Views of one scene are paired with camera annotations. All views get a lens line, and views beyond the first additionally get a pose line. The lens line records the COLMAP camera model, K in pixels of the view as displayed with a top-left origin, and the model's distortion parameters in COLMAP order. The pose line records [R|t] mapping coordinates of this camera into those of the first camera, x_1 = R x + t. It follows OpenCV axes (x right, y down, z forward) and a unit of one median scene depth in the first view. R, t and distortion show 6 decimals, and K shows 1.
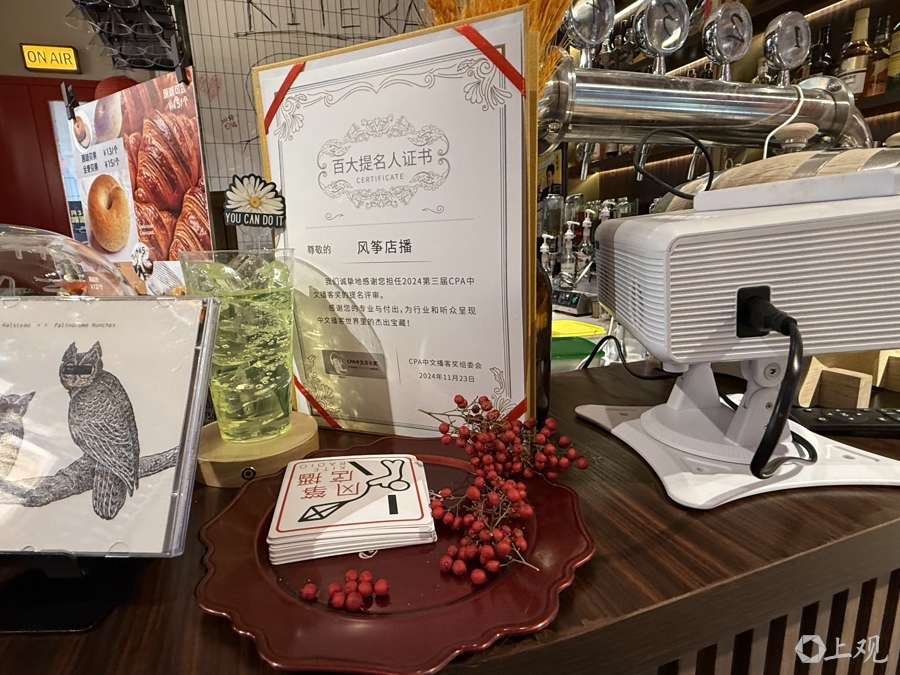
lens RADIAL K [[481.1, 0, 430.0], [0, 481.1, 338.6], [0, 0, 1]] dist [-0.000434, -0.000021]
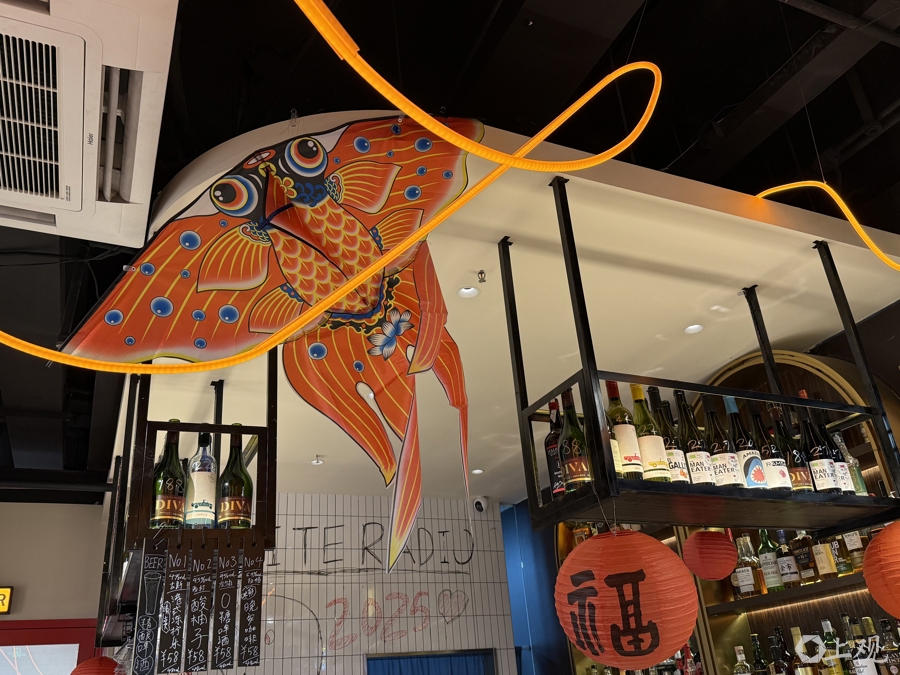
lens RADIAL K [[766.6, 0, 450.0], [0, 766.6, 337.5], [0, 0, 1]] dist [0.053271, -0.114002]
pose [[0.996636, 0.006936, 0.081656, -0.492331], [0.045535, 0.781569, -0.622155, -0.356193], [-0.068135, 0.623780, 0.778624, -3.536335]]
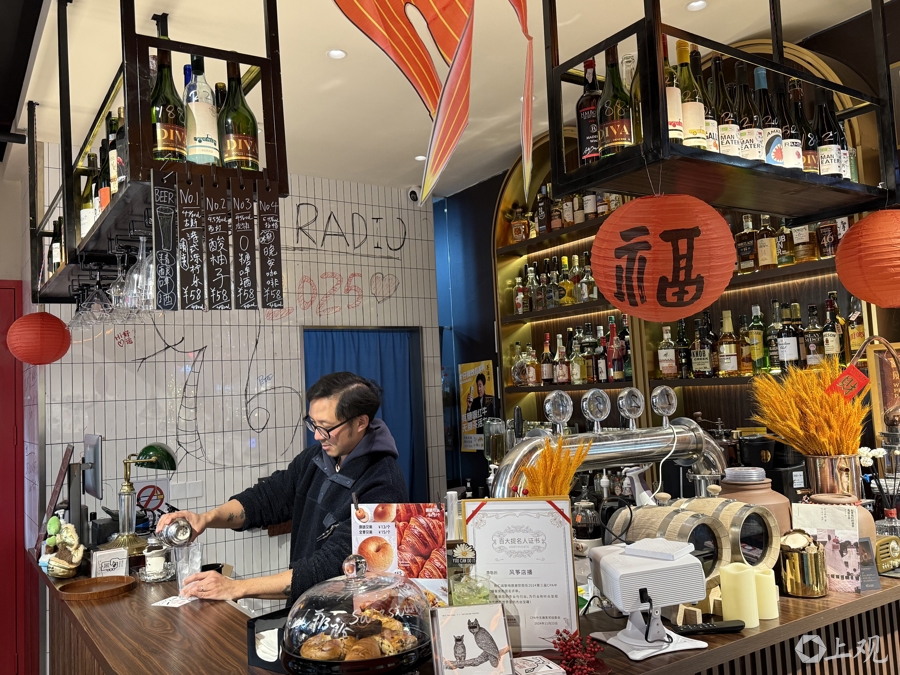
lens RADIAL K [[751.3, 0, 450.0], [0, 751.3, 337.5], [0, 0, 1]] dist [0.154010, -0.257531]
pose [[0.969112, 0.011519, 0.246352, -1.417889], [0.060570, 0.957197, -0.283030, -0.244534], [-0.239068, 0.289209, 0.926933, -2.966114]]
